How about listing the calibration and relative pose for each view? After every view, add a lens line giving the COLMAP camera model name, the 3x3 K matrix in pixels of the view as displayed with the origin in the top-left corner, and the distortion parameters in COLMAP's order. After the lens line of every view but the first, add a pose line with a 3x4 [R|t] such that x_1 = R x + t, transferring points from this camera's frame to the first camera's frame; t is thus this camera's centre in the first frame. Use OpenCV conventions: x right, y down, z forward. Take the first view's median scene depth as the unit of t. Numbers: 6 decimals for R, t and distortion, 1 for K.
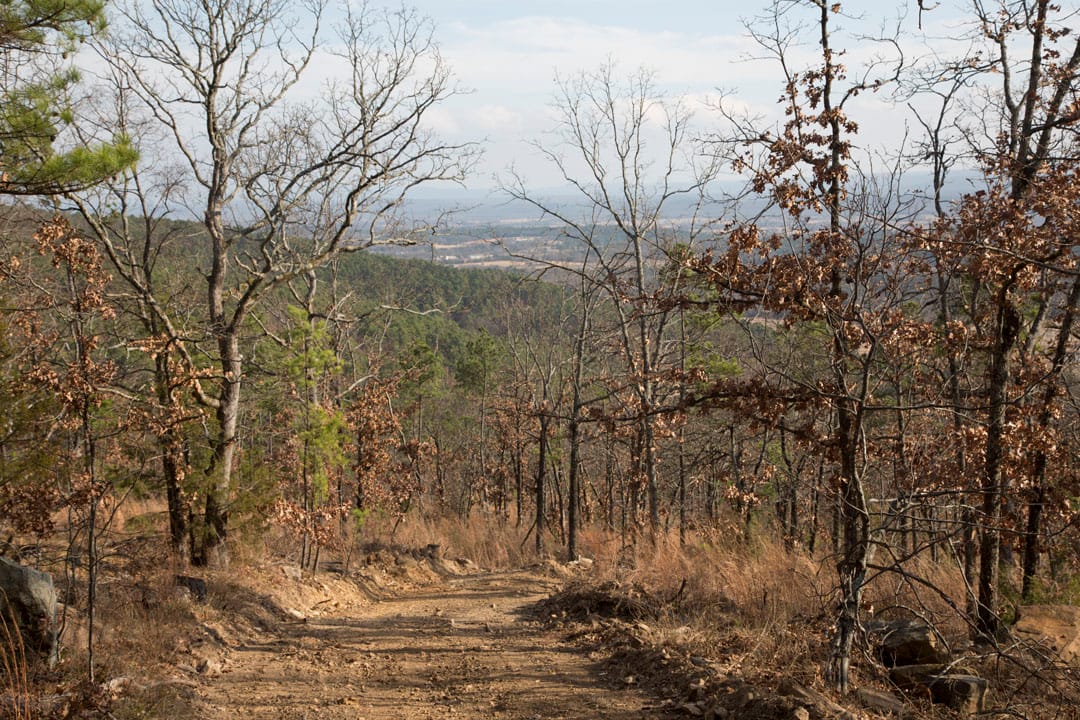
lens RADIAL K [[1457.5, 0, 539.7], [0, 1457.5, 359.9], [0, 0, 1]] dist [0.195902, -0.002205]
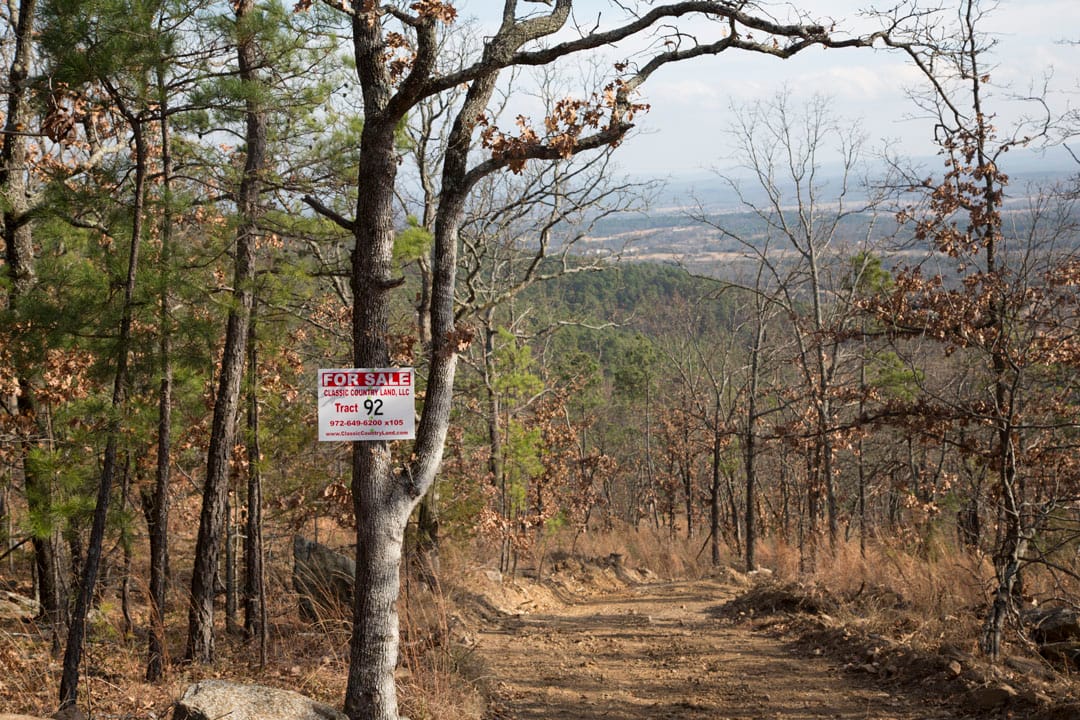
lens RADIAL K [[1548.2, 0, 539.2], [0, 1548.2, 345.3], [0, 0, 1]] dist [0.101510, 0.100281]
pose [[0.994232, -0.017169, -0.105871, -0.012351], [0.015813, 0.999782, -0.013630, -0.010294], [0.106082, 0.011877, 0.994286, -0.145138]]
